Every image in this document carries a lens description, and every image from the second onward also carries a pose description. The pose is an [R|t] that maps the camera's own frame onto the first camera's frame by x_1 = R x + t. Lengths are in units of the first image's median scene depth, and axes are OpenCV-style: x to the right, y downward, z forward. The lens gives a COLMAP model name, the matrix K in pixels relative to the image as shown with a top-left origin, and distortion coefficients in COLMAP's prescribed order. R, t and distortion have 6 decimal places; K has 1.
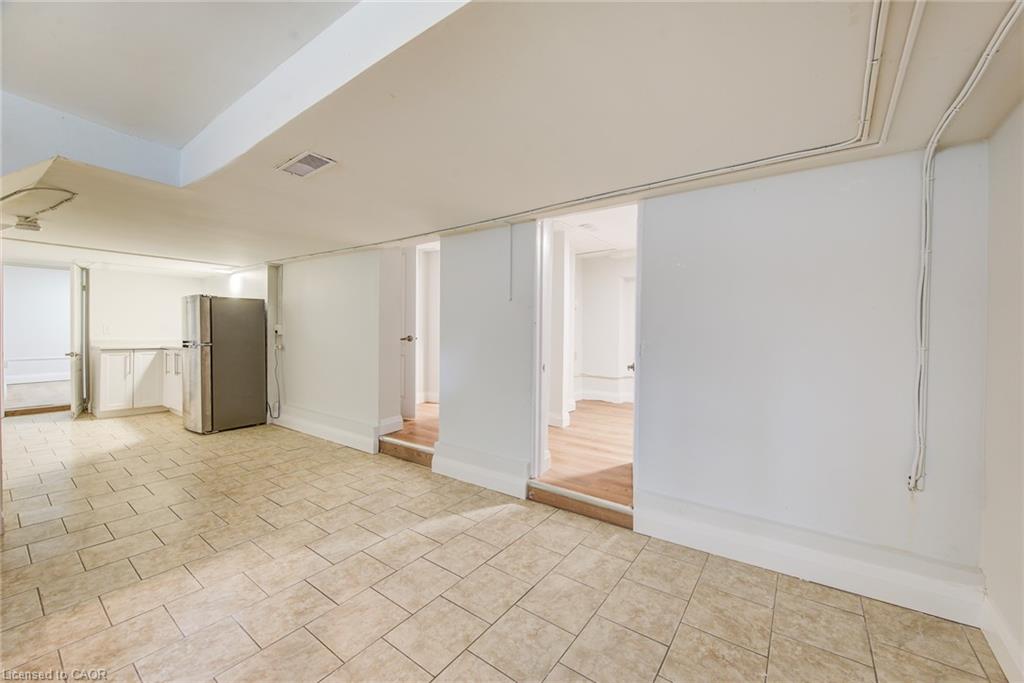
lens RADIAL K [[398.6, 0, 515.1], [0, 398.6, 336.9], [0, 0, 1]] dist [-0.006288, 0.000119]
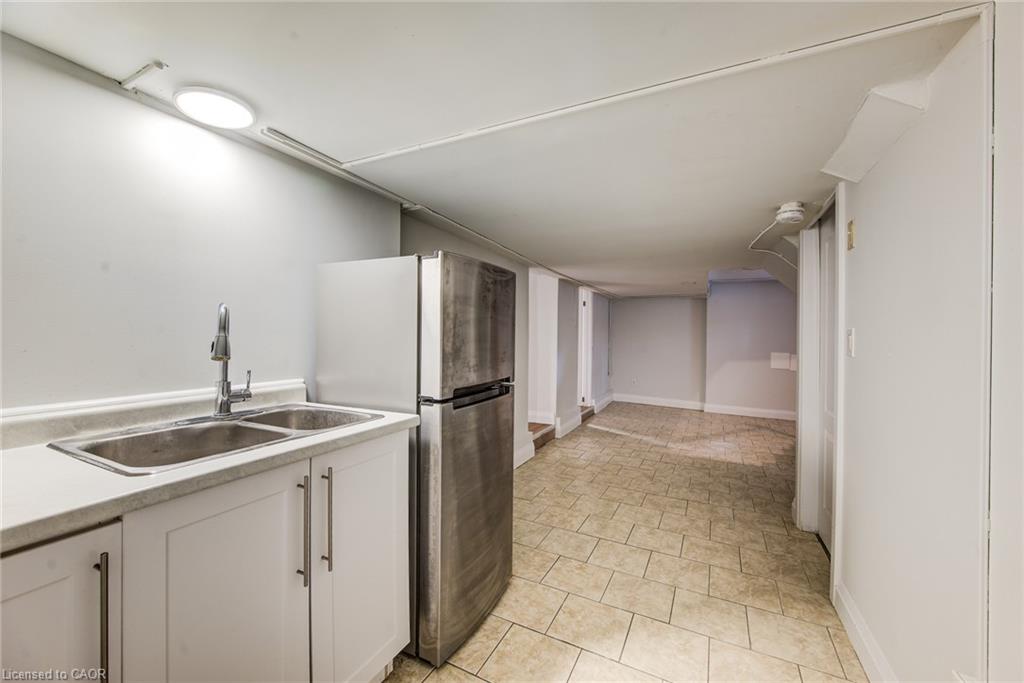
lens RADIAL K [[398.6, 0, 506.4], [0, 398.6, 339.2], [0, 0, 1]] dist [-0.006288, 0.000119]
pose [[-0.145878, -0.015887, 0.989175, -2.139228], [0.004339, 0.999851, 0.016698, -0.069346], [-0.989293, 0.006728, -0.145787, 1.845749]]
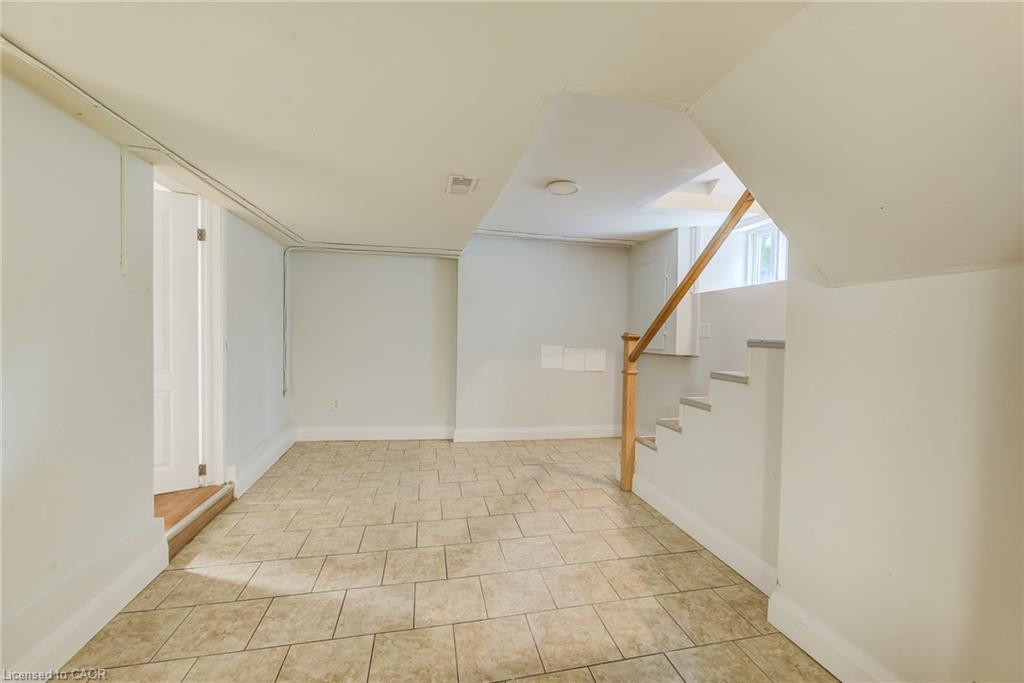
lens RADIAL K [[398.6, 0, 517.0], [0, 398.6, 339.6], [0, 0, 1]] dist [-0.006288, 0.000119]
pose [[-0.754673, -0.033519, 0.655245, -0.978379], [-0.009930, 0.999163, 0.039675, -0.029403], [-0.656026, 0.023435, -0.754374, 1.221921]]
